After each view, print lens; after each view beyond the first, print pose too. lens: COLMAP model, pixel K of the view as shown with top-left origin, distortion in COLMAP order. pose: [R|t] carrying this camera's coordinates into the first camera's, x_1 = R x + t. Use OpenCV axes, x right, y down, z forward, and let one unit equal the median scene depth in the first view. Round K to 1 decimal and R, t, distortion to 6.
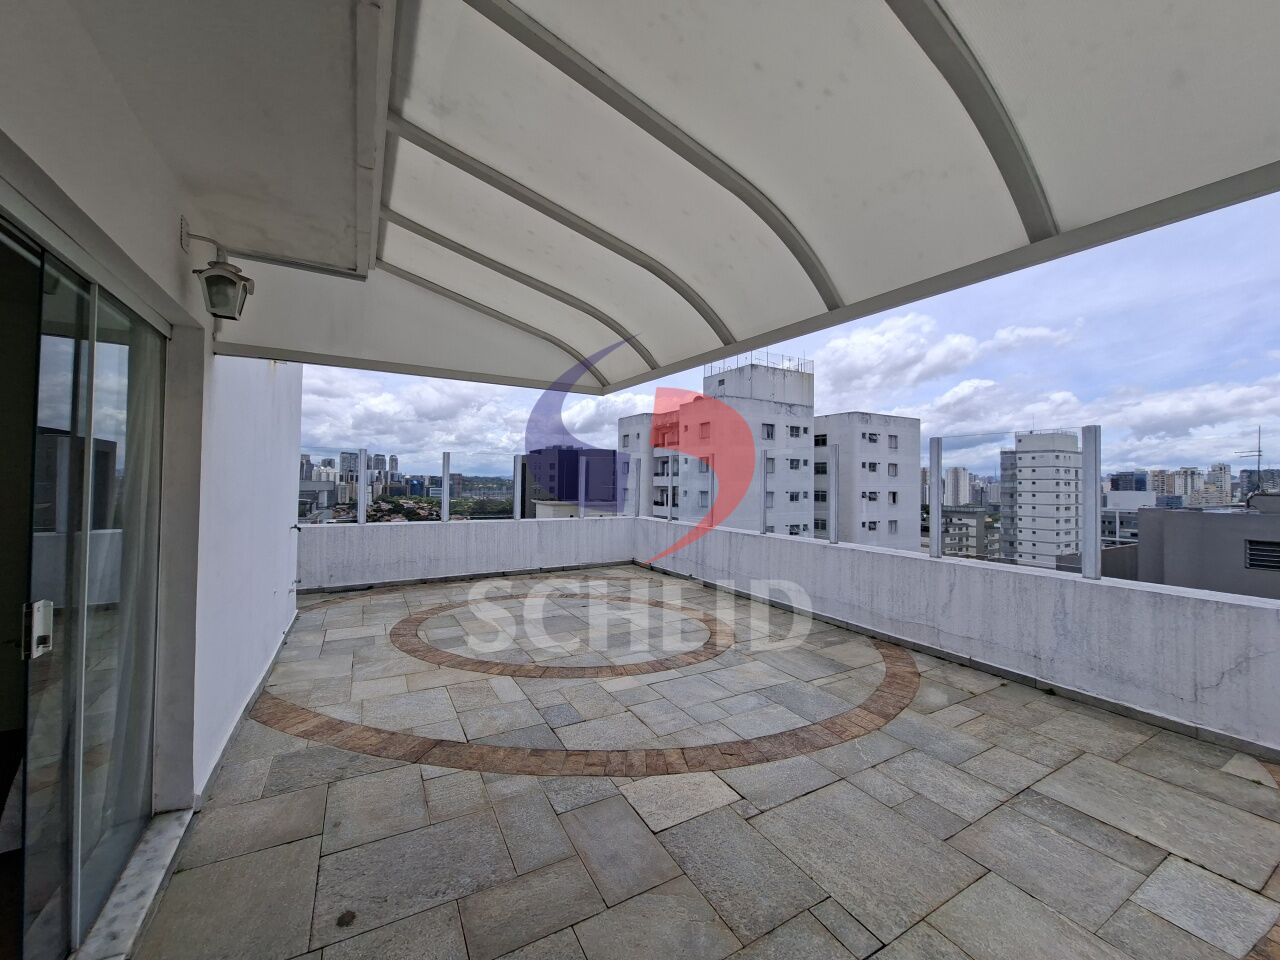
lens RADIAL K [[505.3, 0, 638.2], [0, 505.3, 472.3], [0, 0, 1]] dist [0.000925, 0.000418]
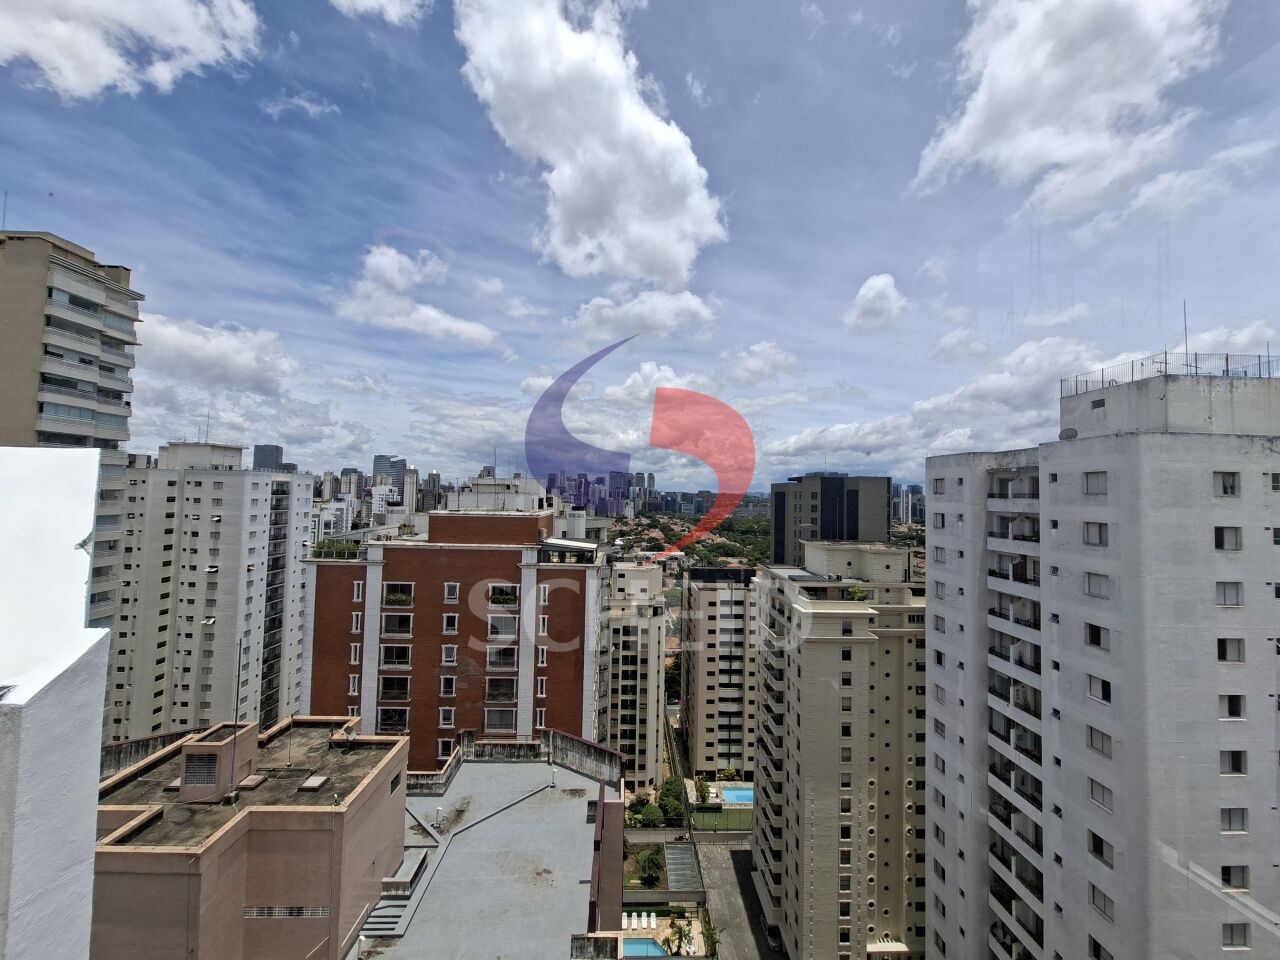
lens RADIAL K [[505.3, 0, 638.2], [0, 505.3, 472.3], [0, 0, 1]] dist [0.000925, 0.000418]
pose [[0.889872, -0.010307, -0.456094, -0.085143], [-0.002921, 0.999595, -0.028290, -0.063432], [0.456201, 0.026507, 0.889482, 0.097058]]
